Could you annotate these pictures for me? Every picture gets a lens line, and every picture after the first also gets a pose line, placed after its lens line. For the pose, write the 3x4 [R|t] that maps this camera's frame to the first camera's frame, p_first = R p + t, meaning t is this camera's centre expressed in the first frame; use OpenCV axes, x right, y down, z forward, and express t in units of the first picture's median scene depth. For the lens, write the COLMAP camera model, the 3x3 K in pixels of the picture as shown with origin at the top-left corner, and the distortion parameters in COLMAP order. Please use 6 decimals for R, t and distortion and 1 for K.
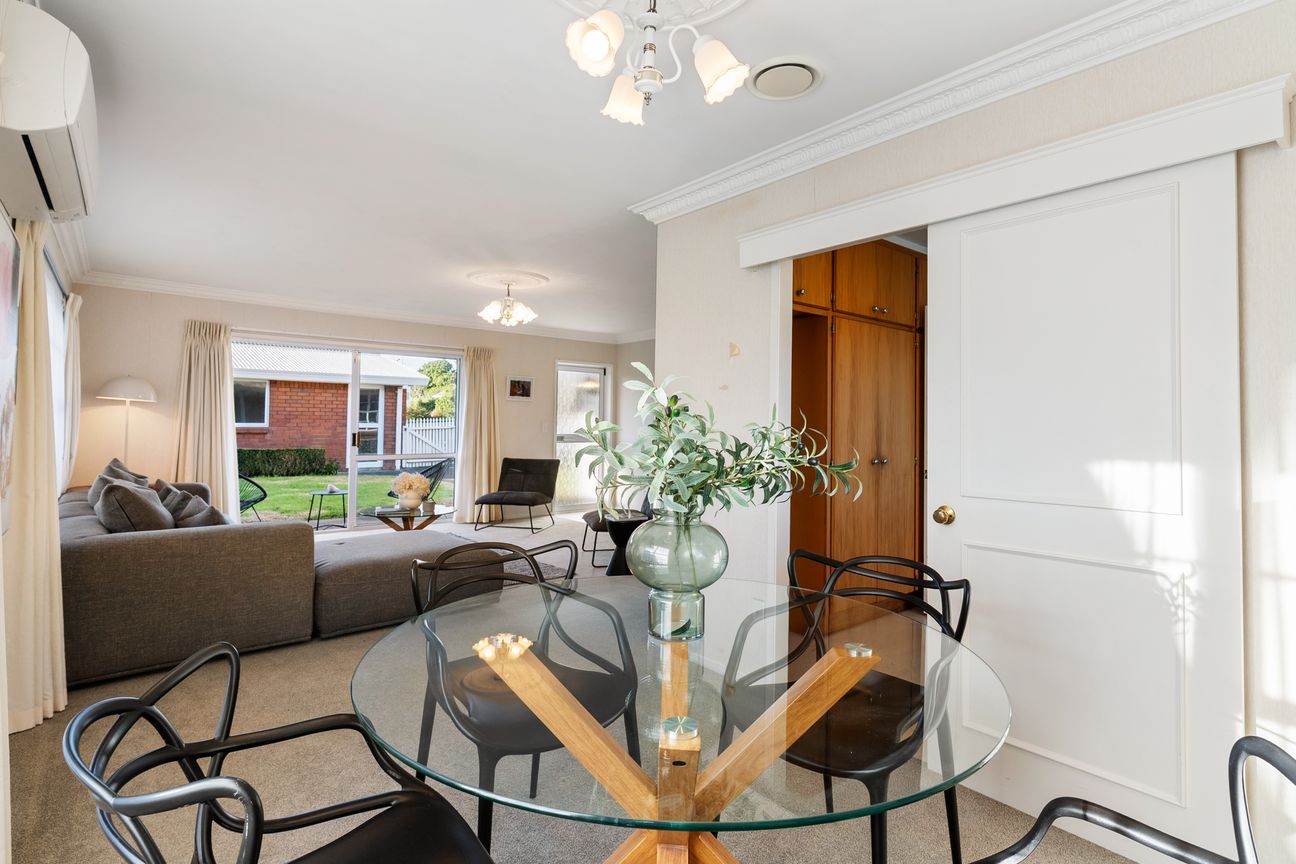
lens RADIAL K [[630.8, 0, 647.1], [0, 630.8, 416.2], [0, 0, 1]] dist [0.002144, 0.000240]
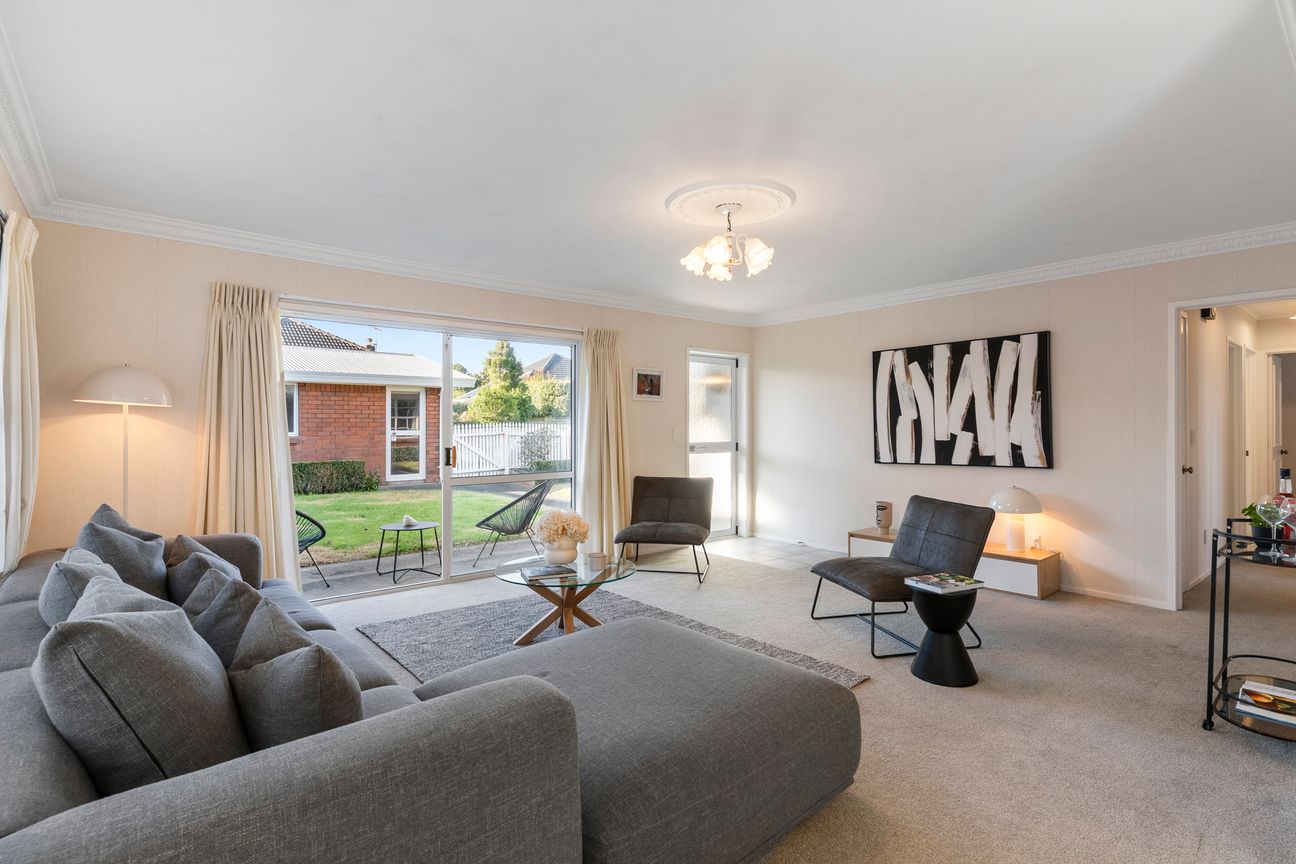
lens RADIAL K [[603.8, 0, 648.0], [0, 603.8, 432.0], [0, 0, 1]] dist [-0.000636, 0.000143]
pose [[0.999822, -0.014185, 0.012447, -0.209956], [0.013890, 0.999628, 0.023476, -0.003547], [-0.012776, -0.023299, 0.999647, 0.265727]]
